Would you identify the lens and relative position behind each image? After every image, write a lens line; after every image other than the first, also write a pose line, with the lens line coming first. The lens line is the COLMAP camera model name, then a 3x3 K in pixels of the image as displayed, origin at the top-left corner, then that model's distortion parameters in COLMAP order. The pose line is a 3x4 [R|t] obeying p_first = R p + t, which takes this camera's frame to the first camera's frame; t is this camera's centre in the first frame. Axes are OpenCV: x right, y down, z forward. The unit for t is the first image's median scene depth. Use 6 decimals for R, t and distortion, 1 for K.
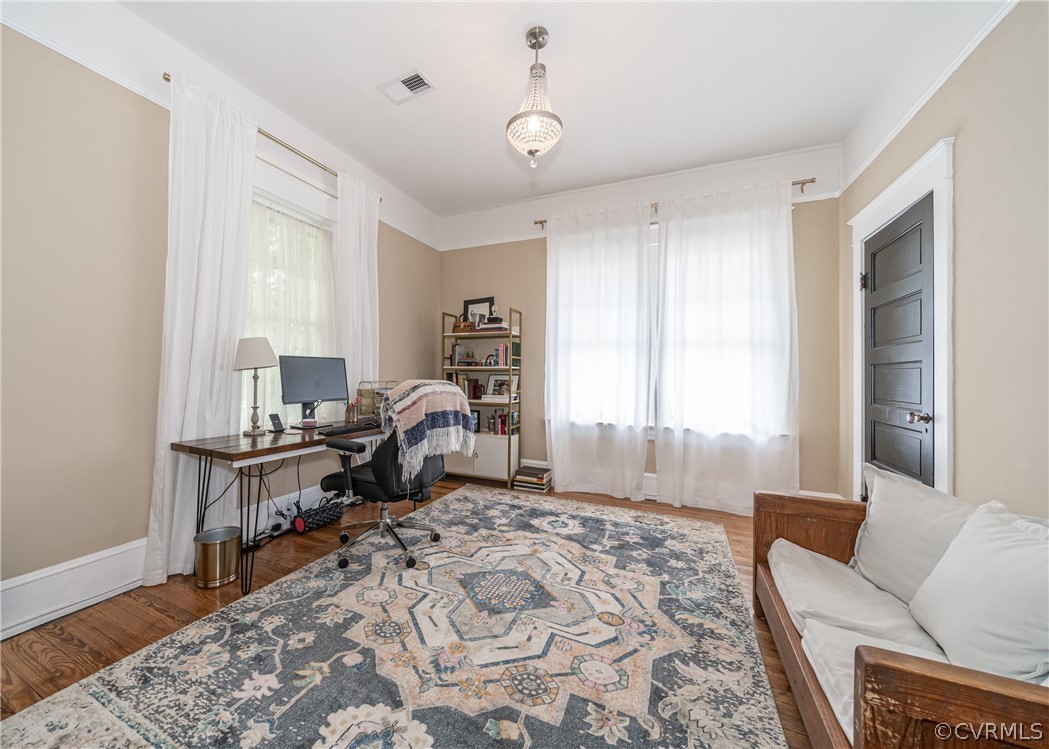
lens RADIAL K [[396.0, 0, 519.8], [0, 396.0, 368.1], [0, 0, 1]] dist [-0.004892, 0.000073]
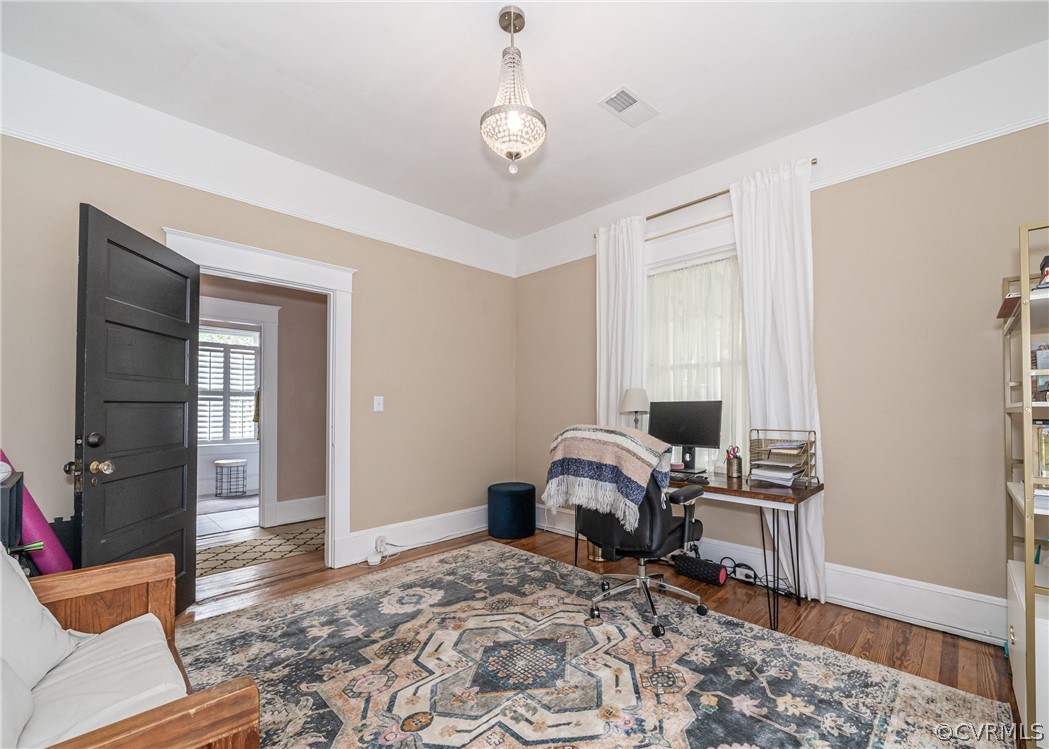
lens RADIAL K [[451.8, 0, 521.7], [0, 451.8, 399.3], [0, 0, 1]] dist [-0.003690, -0.000197]
pose [[-0.396756, -0.029509, -0.917450, 0.796523], [0.007145, 0.999354, -0.035233, 0.003557], [0.917896, -0.020534, -0.396289, 1.238164]]
